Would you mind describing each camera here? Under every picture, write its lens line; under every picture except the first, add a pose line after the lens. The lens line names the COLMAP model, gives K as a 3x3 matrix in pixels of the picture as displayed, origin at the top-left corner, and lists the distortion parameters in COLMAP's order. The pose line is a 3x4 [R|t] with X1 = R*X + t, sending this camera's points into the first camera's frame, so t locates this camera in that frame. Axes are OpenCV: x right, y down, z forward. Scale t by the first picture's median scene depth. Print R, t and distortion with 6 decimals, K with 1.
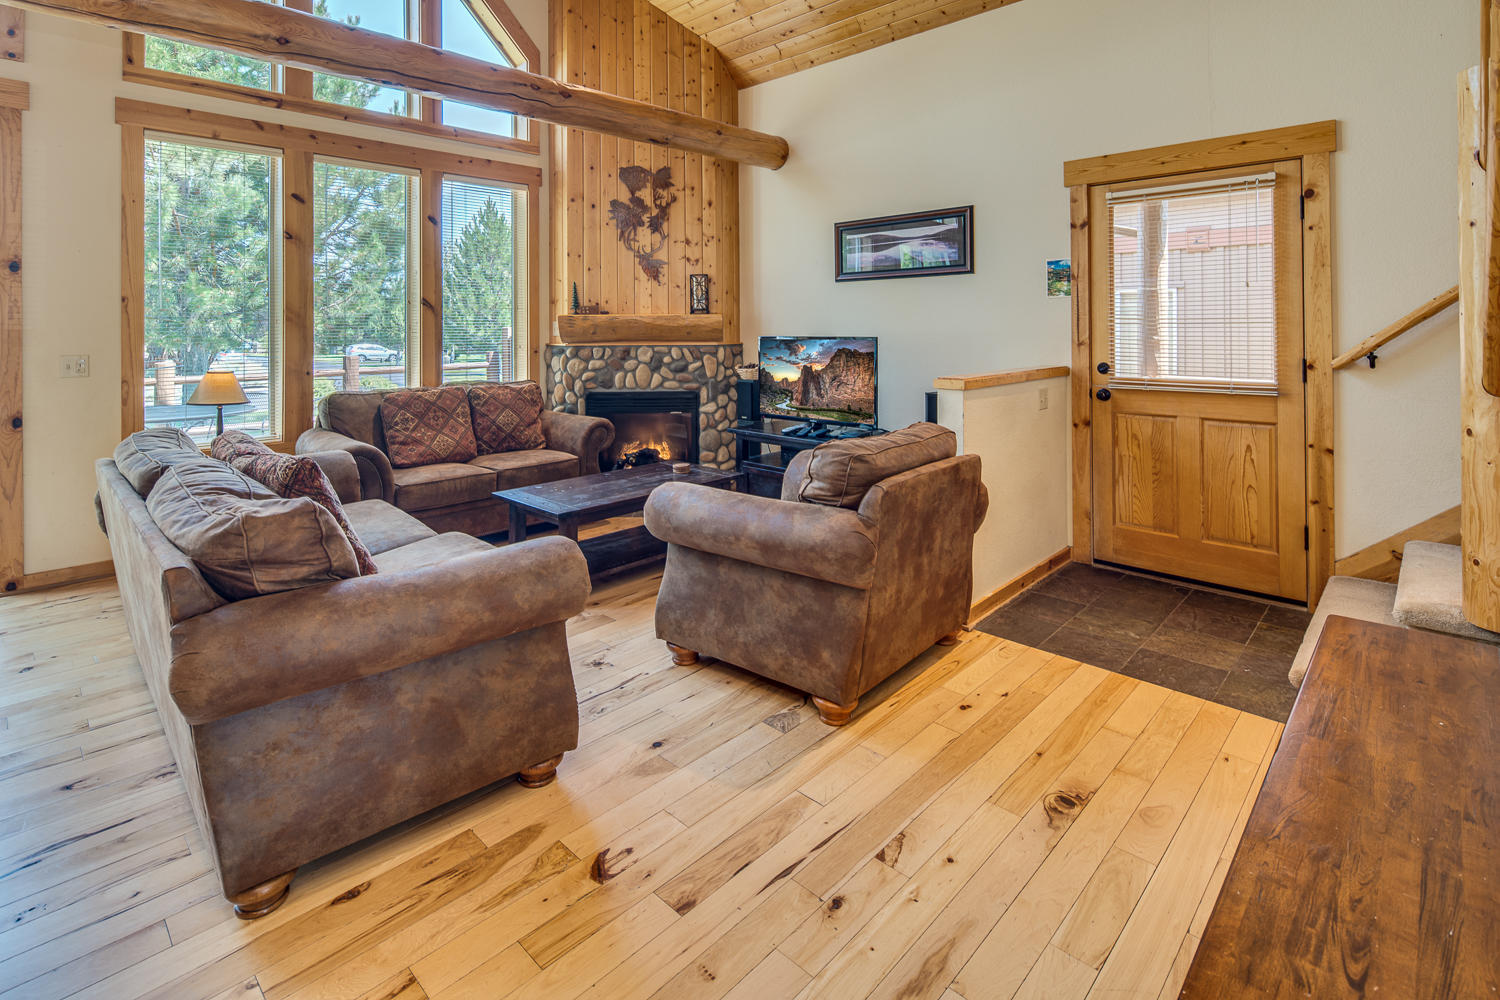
lens RADIAL K [[735.7, 0, 746.1], [0, 735.7, 319.8], [0, 0, 1]] dist [0.005274, -0.006626]
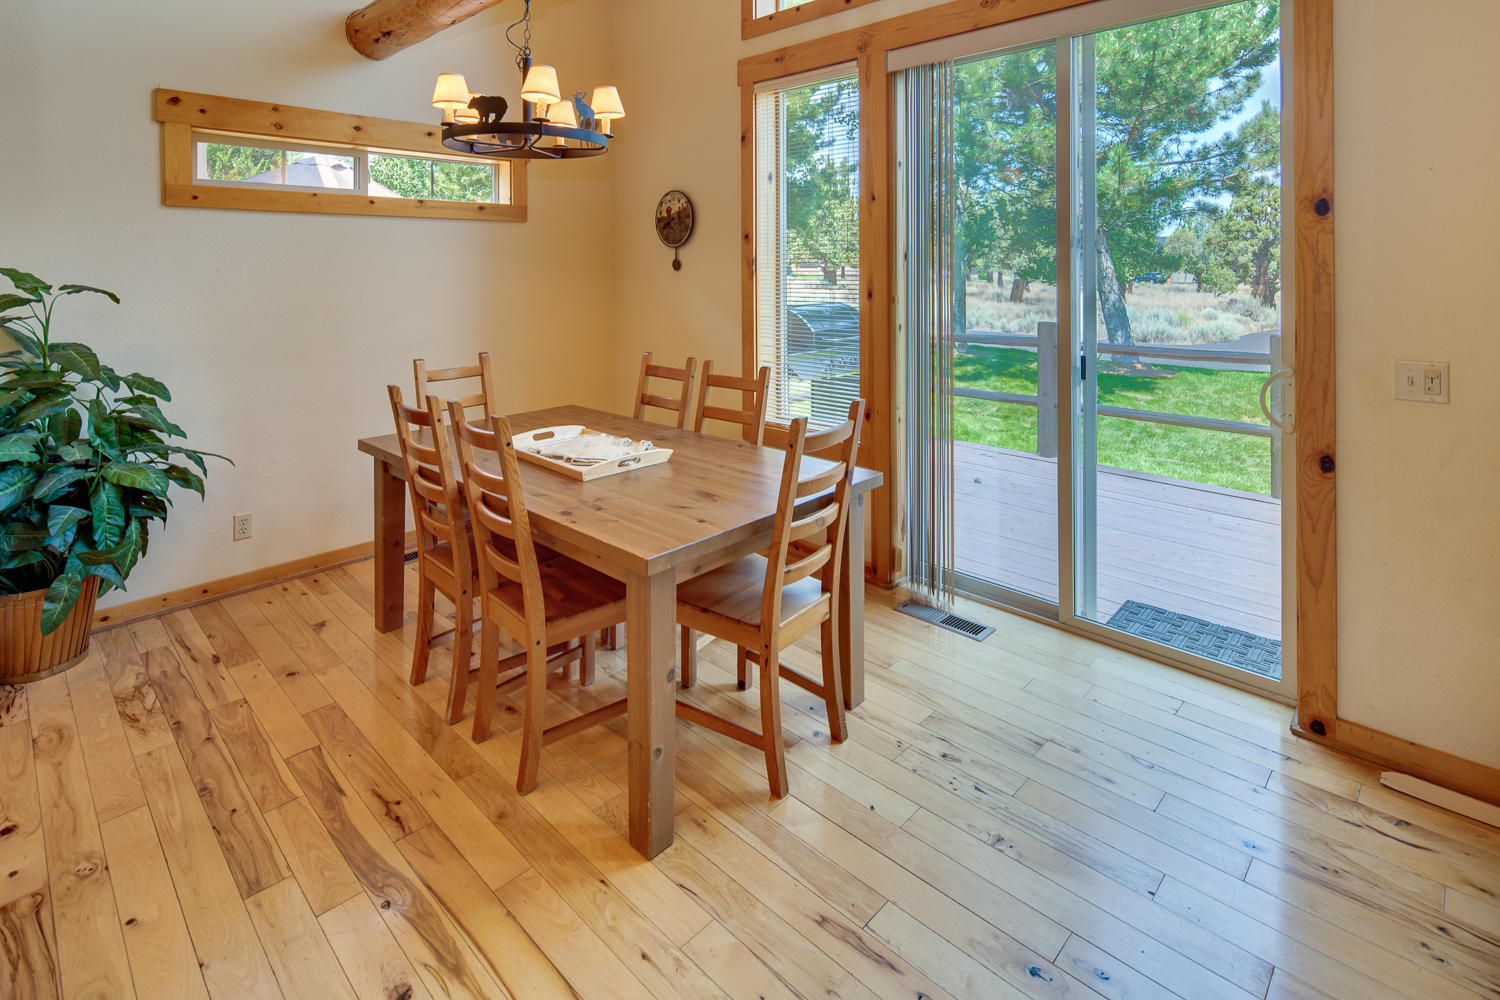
lens RADIAL K [[747.9, 0, 750.8], [0, 747.9, 268.1], [0, 0, 1]] dist [-0.004125, -0.000214]
pose [[-0.009213, 0.007403, -0.999930, -0.242591], [0.008613, 0.999936, 0.007324, -0.019910], [0.999920, -0.008545, -0.009276, 0.345921]]
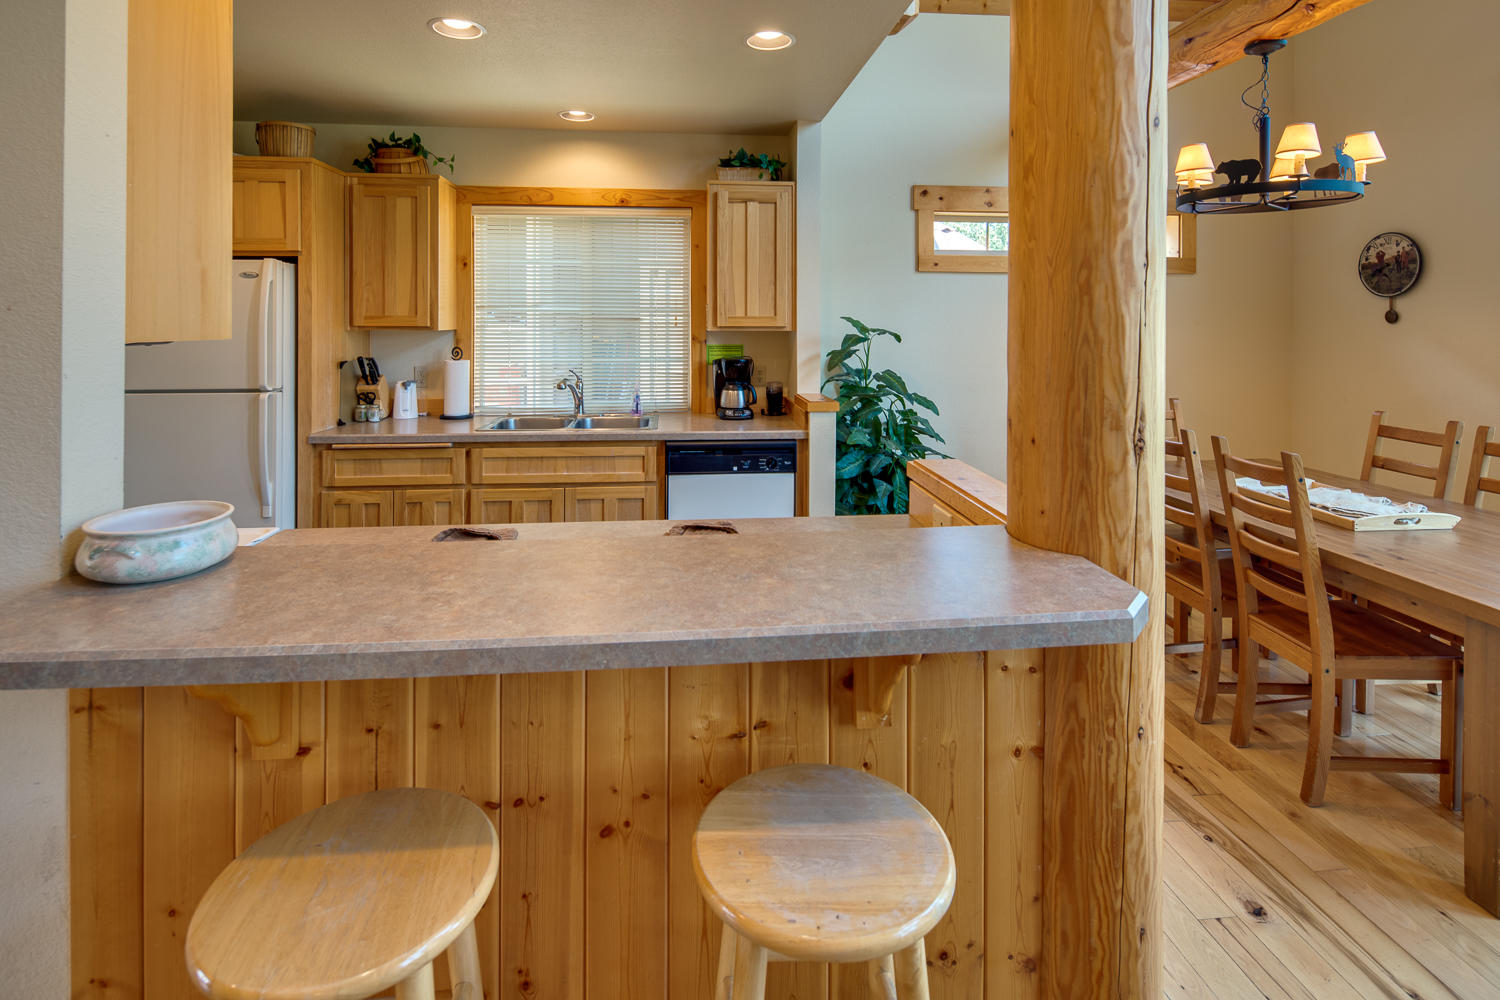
lens RADIAL K [[735.7, 0, 733.9], [0, 735.7, 324.8], [0, 0, 1]] dist [0.005274, -0.006626]
pose [[-0.664852, 0.010363, -0.746903, -0.115962], [0.005382, 0.999944, 0.009083, -0.020175], [0.746956, 0.002019, -0.664871, 0.259588]]
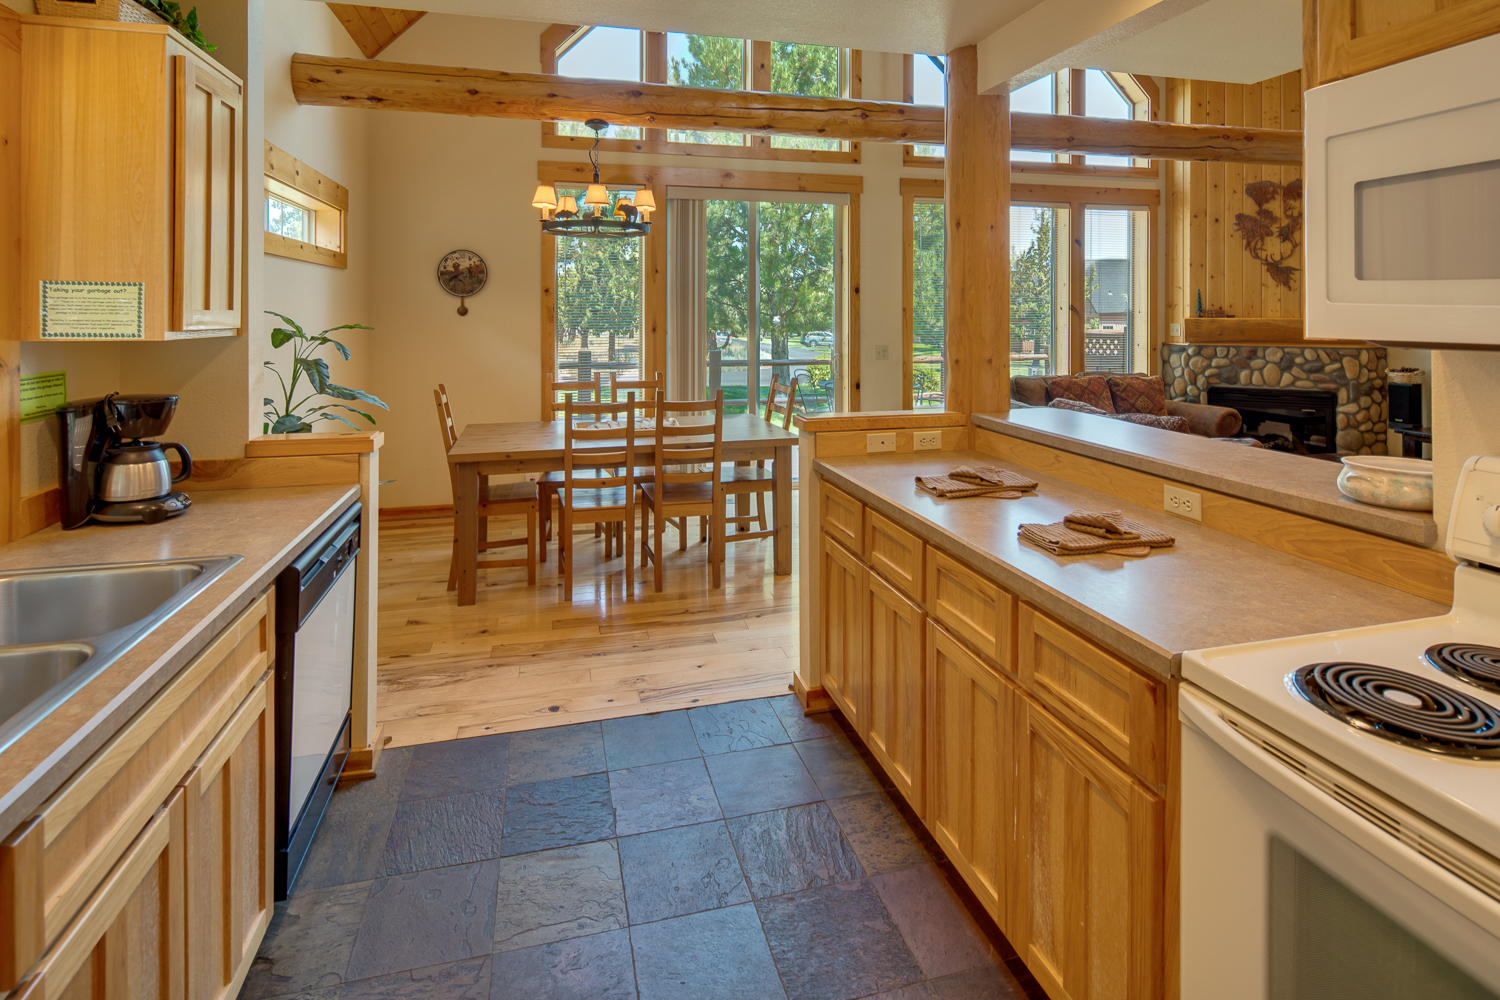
lens RADIAL K [[735.7, 0, 730.3], [0, 735.7, 315.9], [0, 0, 1]] dist [0.005274, -0.006626]
pose [[0.843607, 0.006401, -0.536924, -0.231381], [-0.000117, 0.999931, 0.011737, -0.022938], [0.536962, -0.009838, 0.843549, -0.343696]]
